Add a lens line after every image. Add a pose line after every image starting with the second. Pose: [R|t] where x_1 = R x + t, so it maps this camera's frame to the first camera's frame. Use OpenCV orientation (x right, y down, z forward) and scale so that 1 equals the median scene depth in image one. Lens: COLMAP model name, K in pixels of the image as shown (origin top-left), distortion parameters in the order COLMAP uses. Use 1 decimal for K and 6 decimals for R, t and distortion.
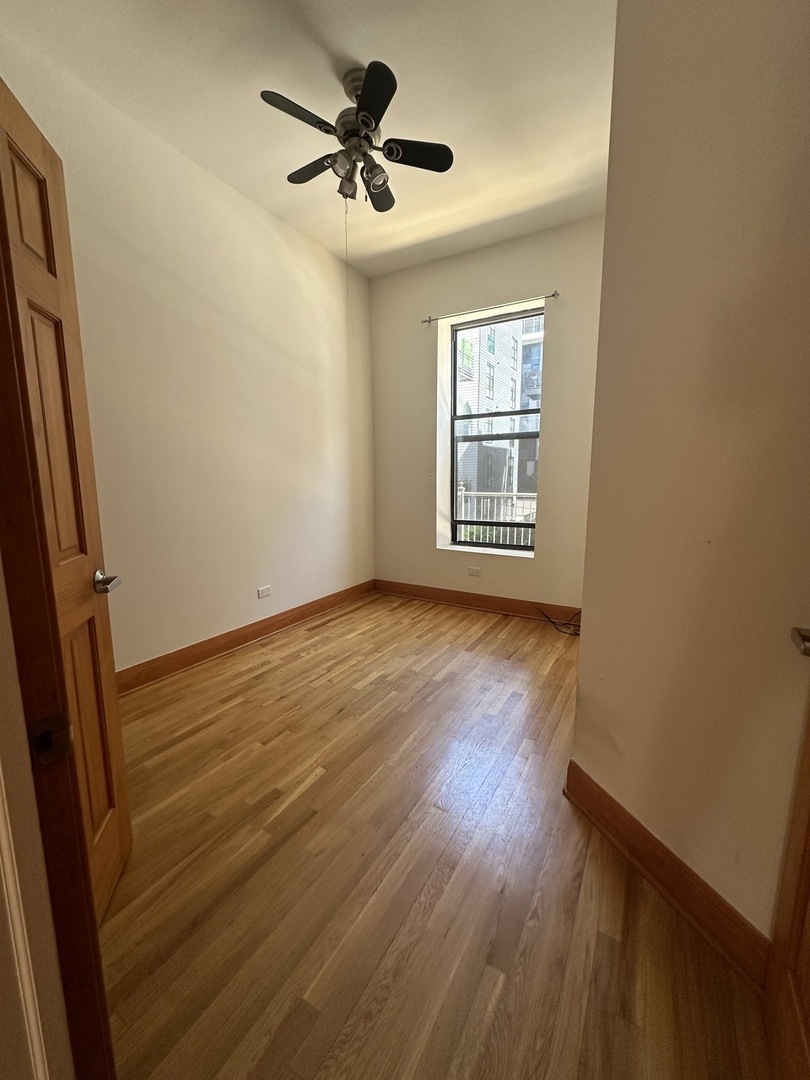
lens RADIAL K [[431.4, 0, 404.9], [0, 431.4, 538.9], [0, 0, 1]] dist [-0.001632, 0.000574]
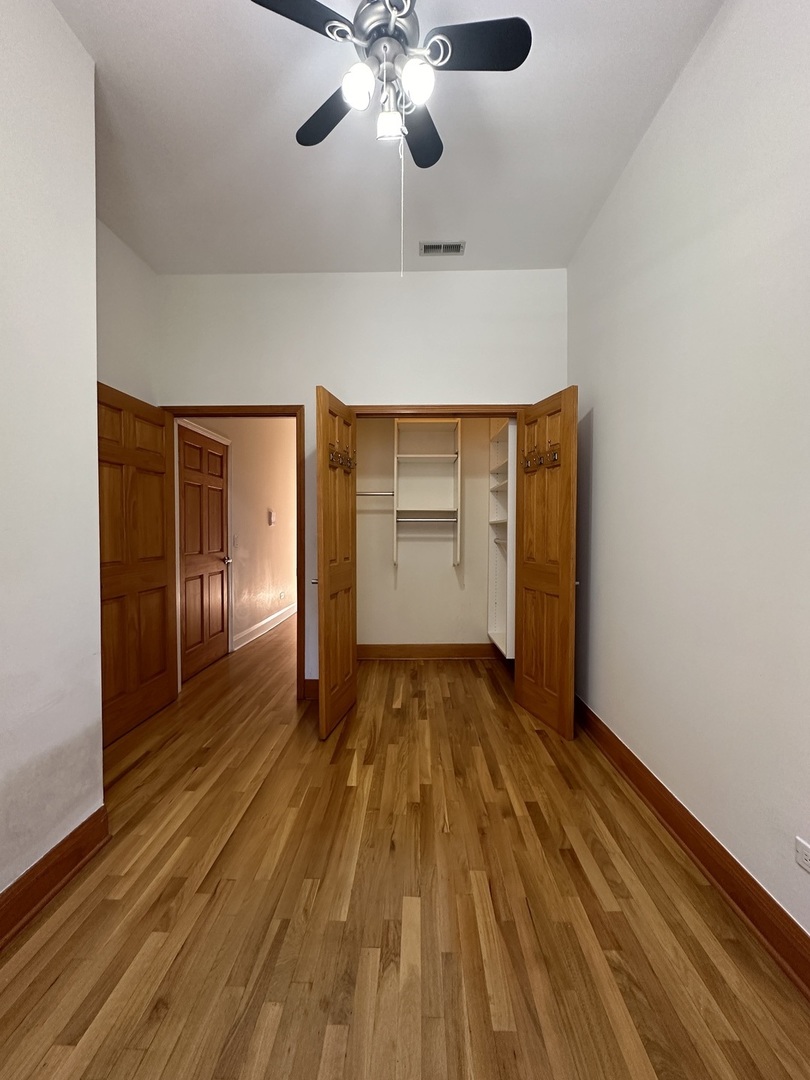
lens RADIAL K [[431.4, 0, 405.7], [0, 431.4, 539.1], [0, 0, 1]] dist [-0.001632, 0.000574]
pose [[-0.872899, 0.012306, -0.487746, 0.169520], [-0.073705, 0.984883, 0.156756, -0.217314], [0.482302, 0.172782, -0.858796, 1.422624]]
